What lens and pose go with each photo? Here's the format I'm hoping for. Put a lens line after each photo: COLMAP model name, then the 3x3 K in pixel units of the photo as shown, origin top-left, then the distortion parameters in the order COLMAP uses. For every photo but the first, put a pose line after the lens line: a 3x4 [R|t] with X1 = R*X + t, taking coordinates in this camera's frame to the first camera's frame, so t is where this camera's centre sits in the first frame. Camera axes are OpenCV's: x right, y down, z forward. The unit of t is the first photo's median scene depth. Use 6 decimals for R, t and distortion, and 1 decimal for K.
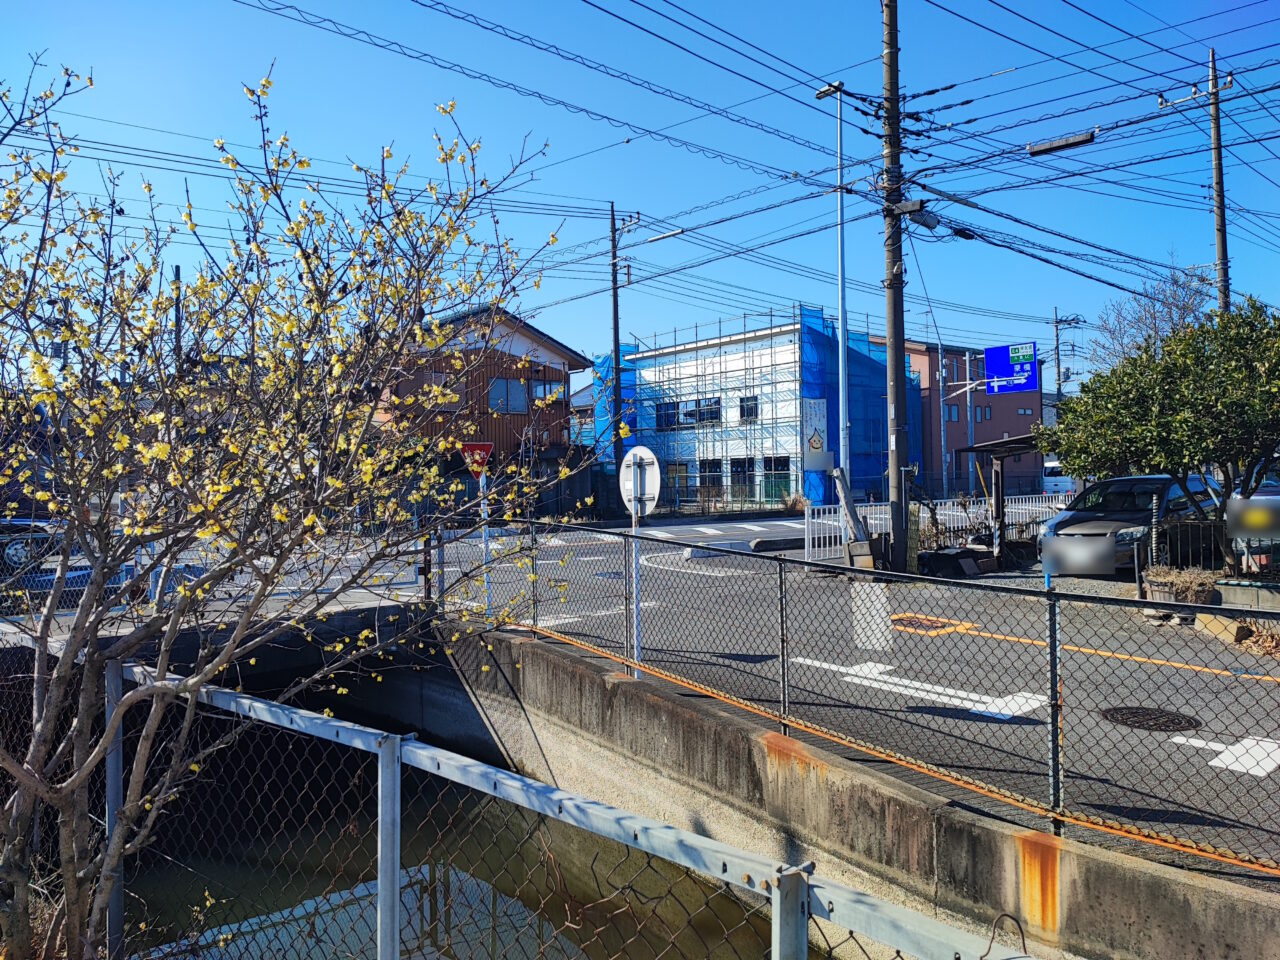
lens RADIAL K [[930.3, 0, 644.5], [0, 930.3, 486.5], [0, 0, 1]] dist [0.013506, -0.000362]
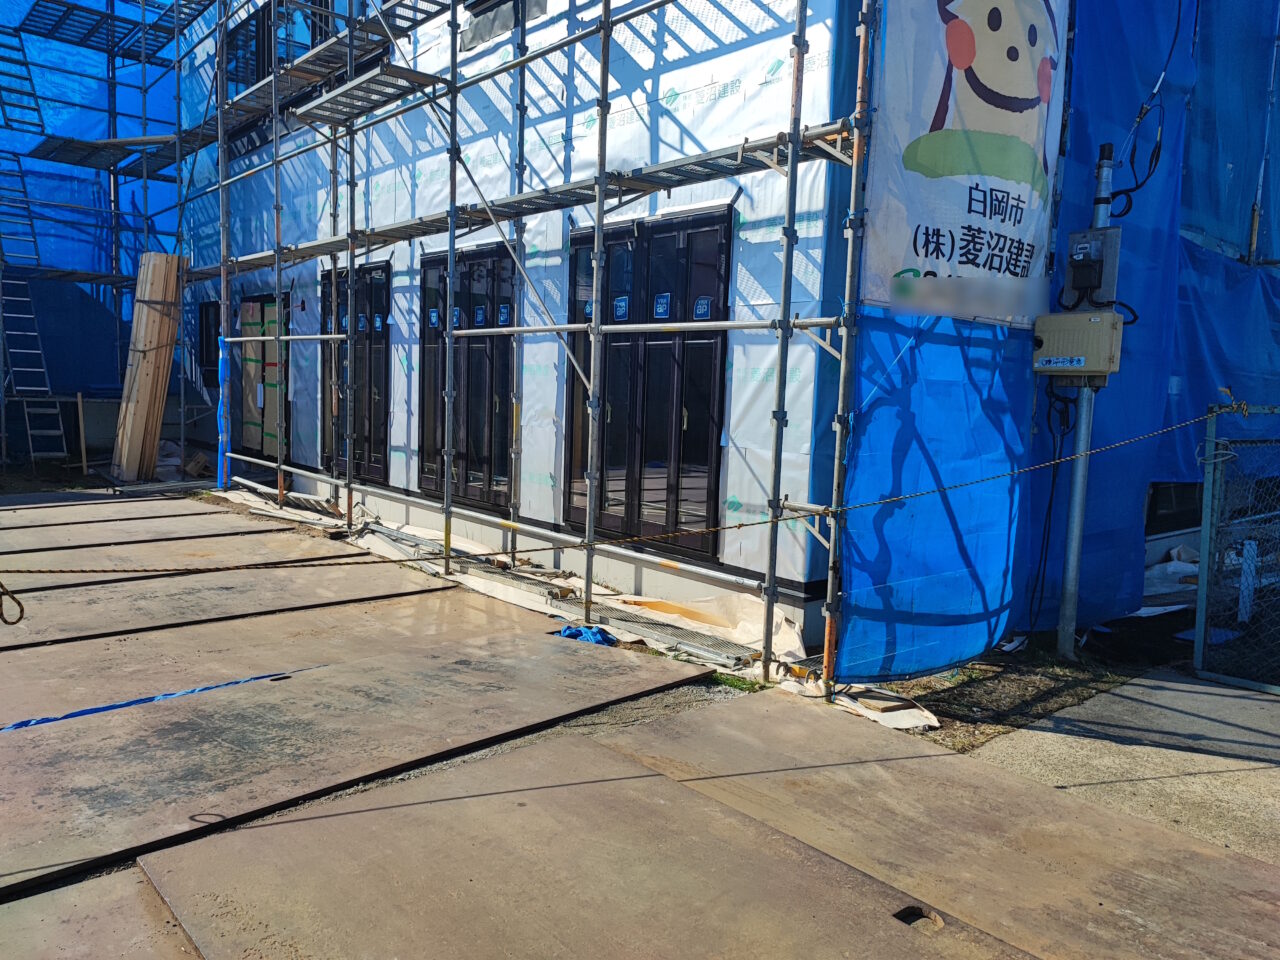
lens RADIAL K [[930.3, 0, 644.5], [0, 930.3, 486.5], [0, 0, 1]] dist [0.013506, -0.000362]
pose [[0.998192, 0.053719, 0.026948, 0.136540], [-0.056246, 0.992991, 0.103952, -0.007498], [-0.021175, -0.105280, 0.994217, 0.836086]]
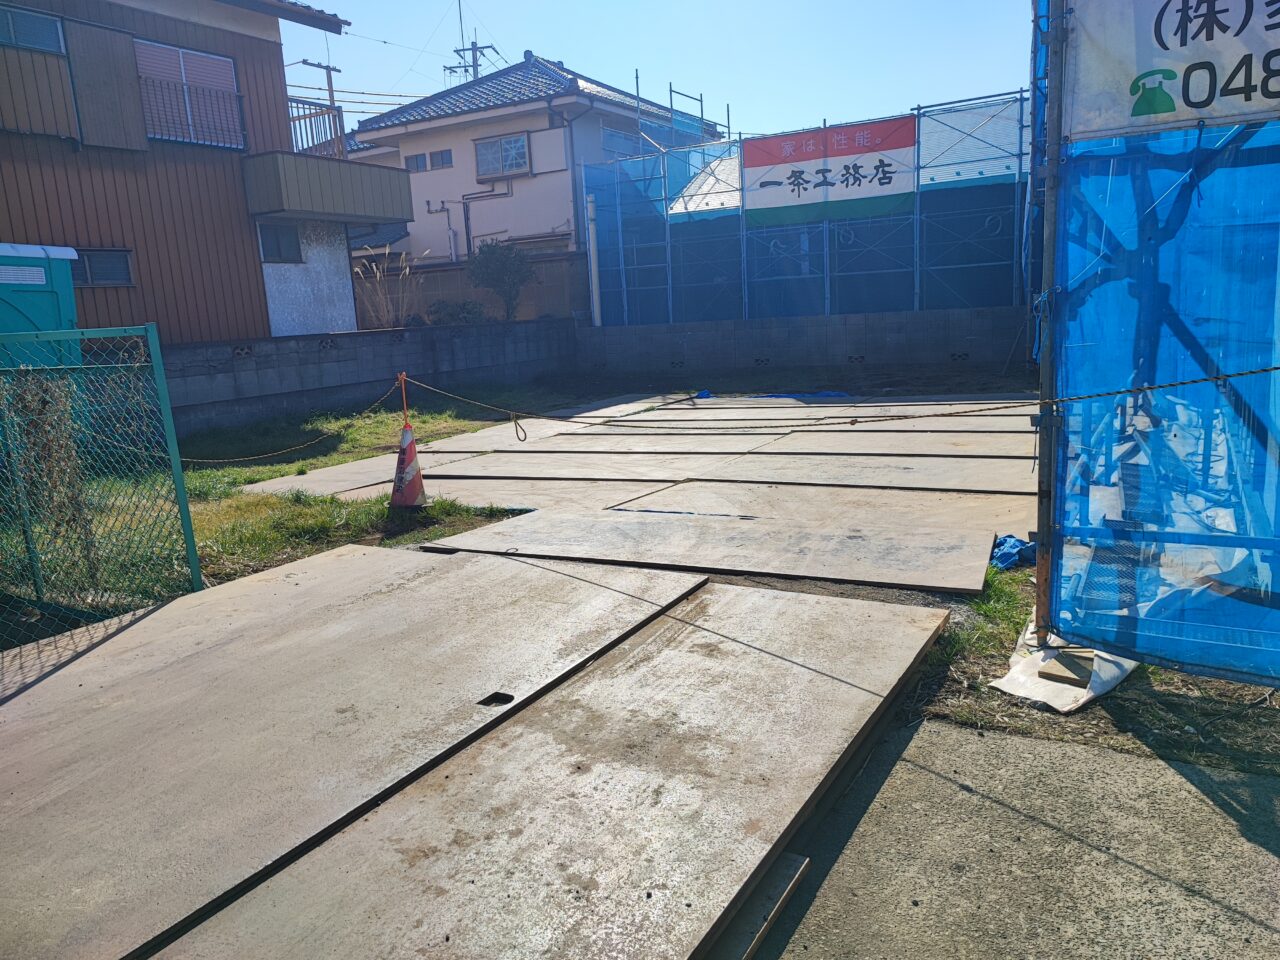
lens RADIAL K [[930.3, 0, 644.5], [0, 930.3, 486.5], [0, 0, 1]] dist [0.013506, -0.000362]
pose [[0.335773, 0.175401, -0.925468, 0.221646], [0.048344, 0.978006, 0.202898, -0.007841], [0.940701, -0.112868, 0.319909, 0.875897]]
